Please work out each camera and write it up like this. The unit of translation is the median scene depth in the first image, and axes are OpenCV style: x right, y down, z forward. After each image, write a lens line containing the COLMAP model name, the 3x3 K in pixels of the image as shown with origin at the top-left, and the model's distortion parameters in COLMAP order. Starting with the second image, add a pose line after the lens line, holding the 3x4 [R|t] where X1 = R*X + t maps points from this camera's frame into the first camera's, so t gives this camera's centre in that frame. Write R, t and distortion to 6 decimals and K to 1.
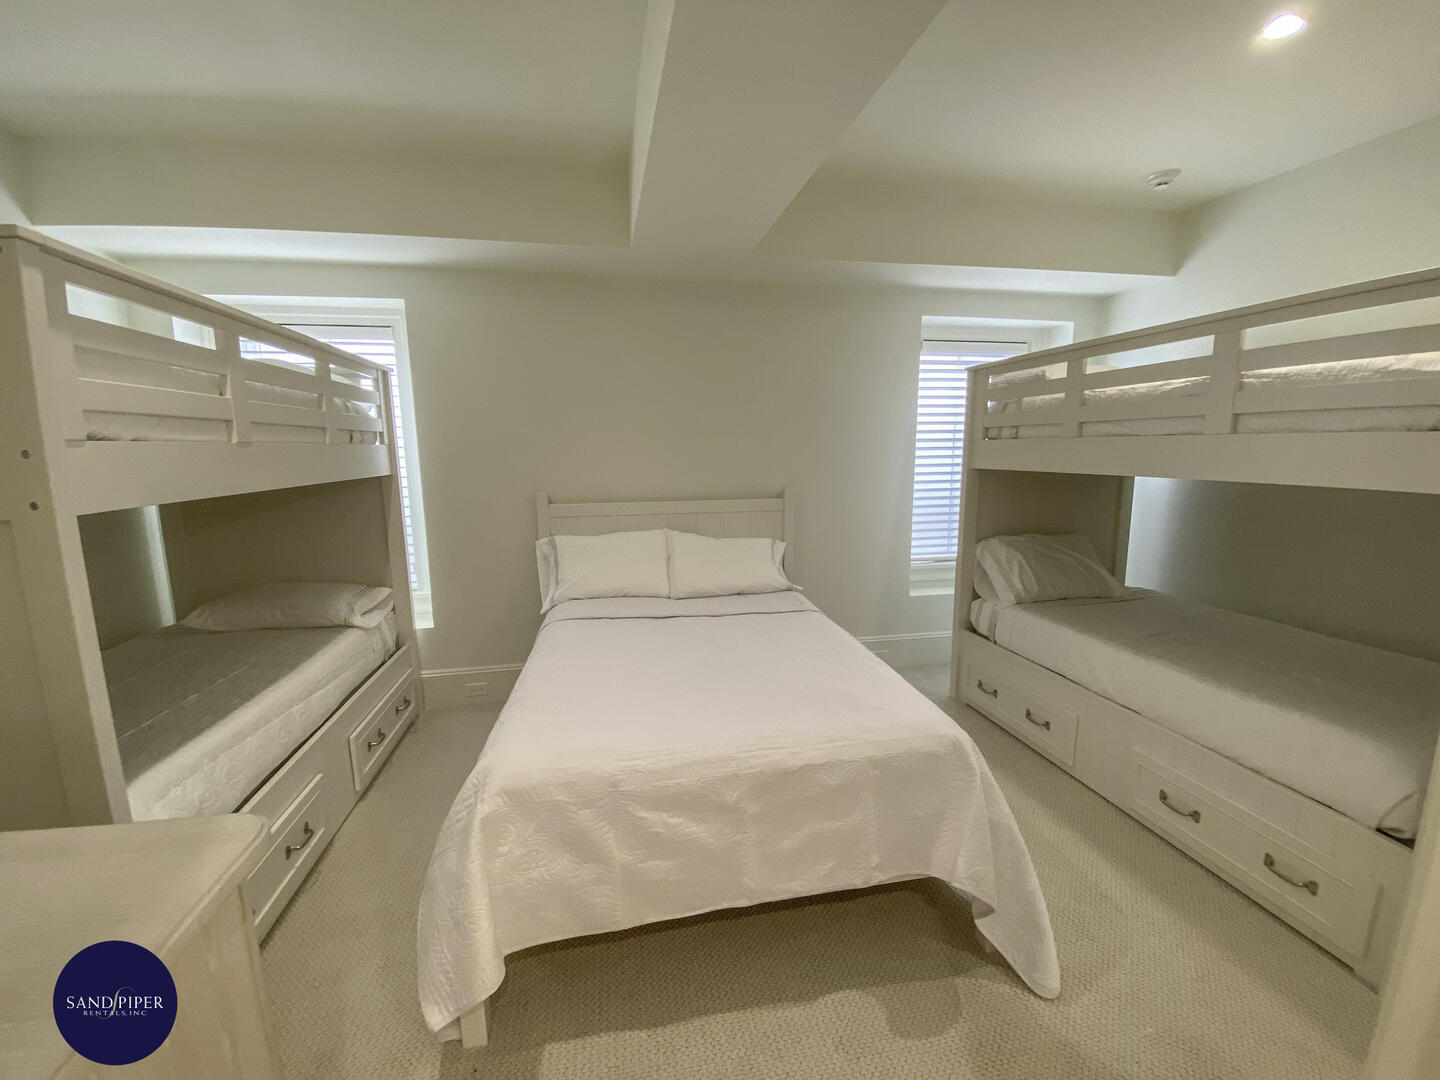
lens RADIAL K [[579.6, 0, 718.3], [0, 579.6, 550.1], [0, 0, 1]] dist [-0.001572, -0.000641]
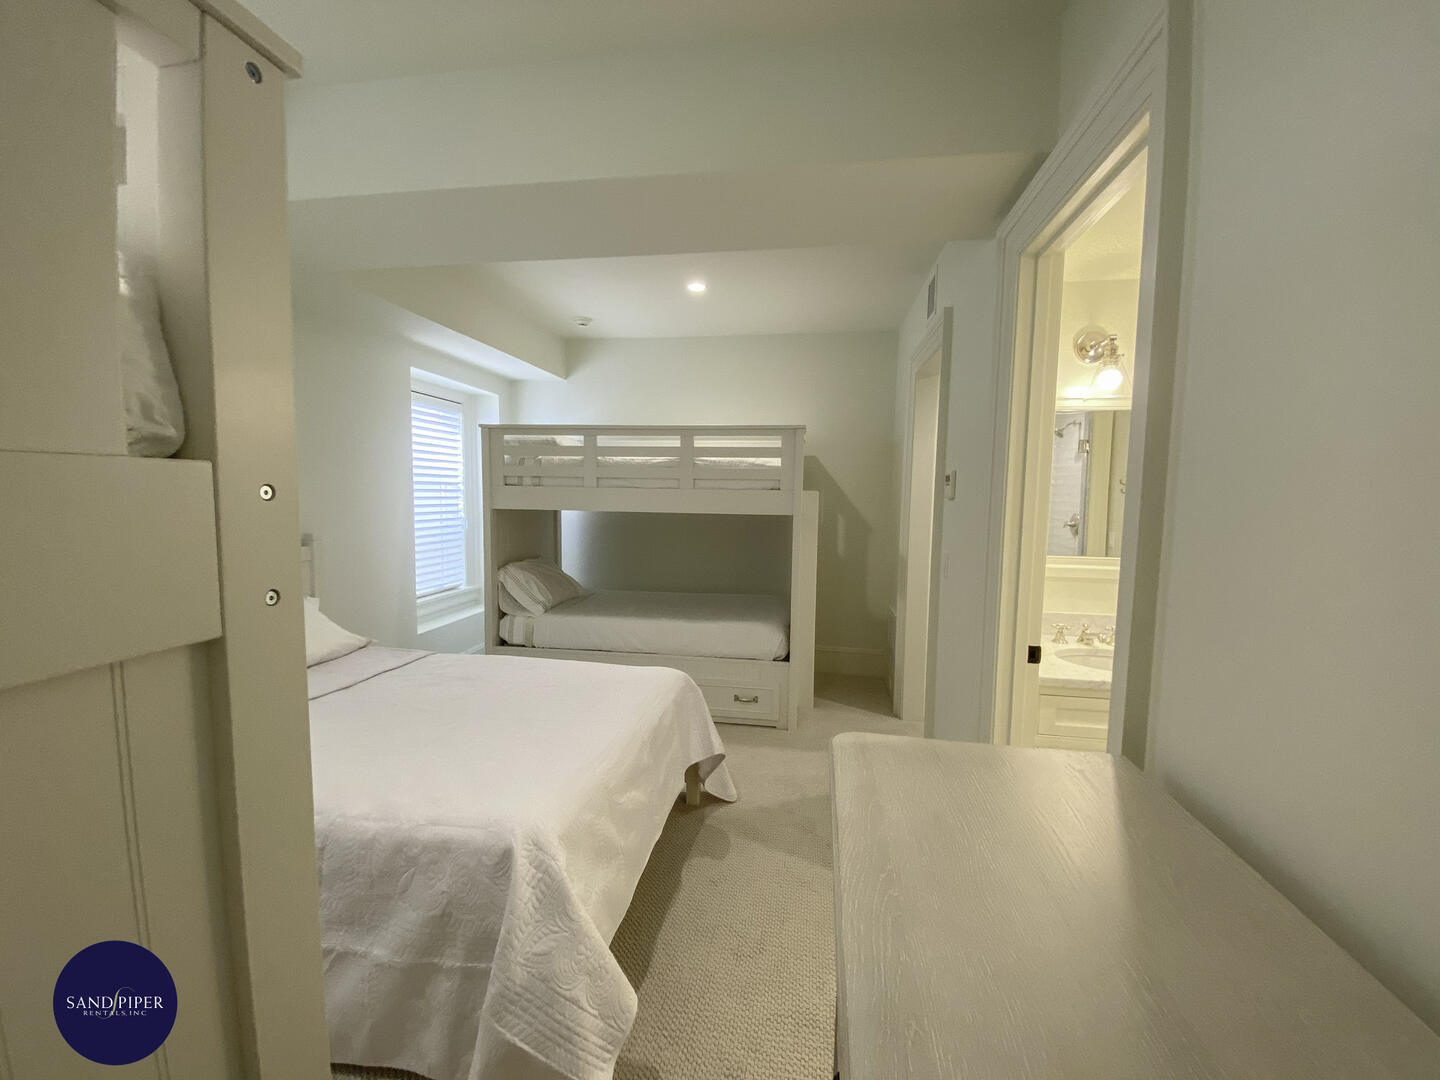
lens RADIAL K [[579.6, 0, 730.2], [0, 579.6, 531.1], [0, 0, 1]] dist [-0.001572, -0.000641]
pose [[0.342441, -0.056144, 0.937860, -0.546022], [0.144639, 0.989464, 0.006421, -0.033717], [-0.928339, 0.133452, 0.346954, 0.141791]]
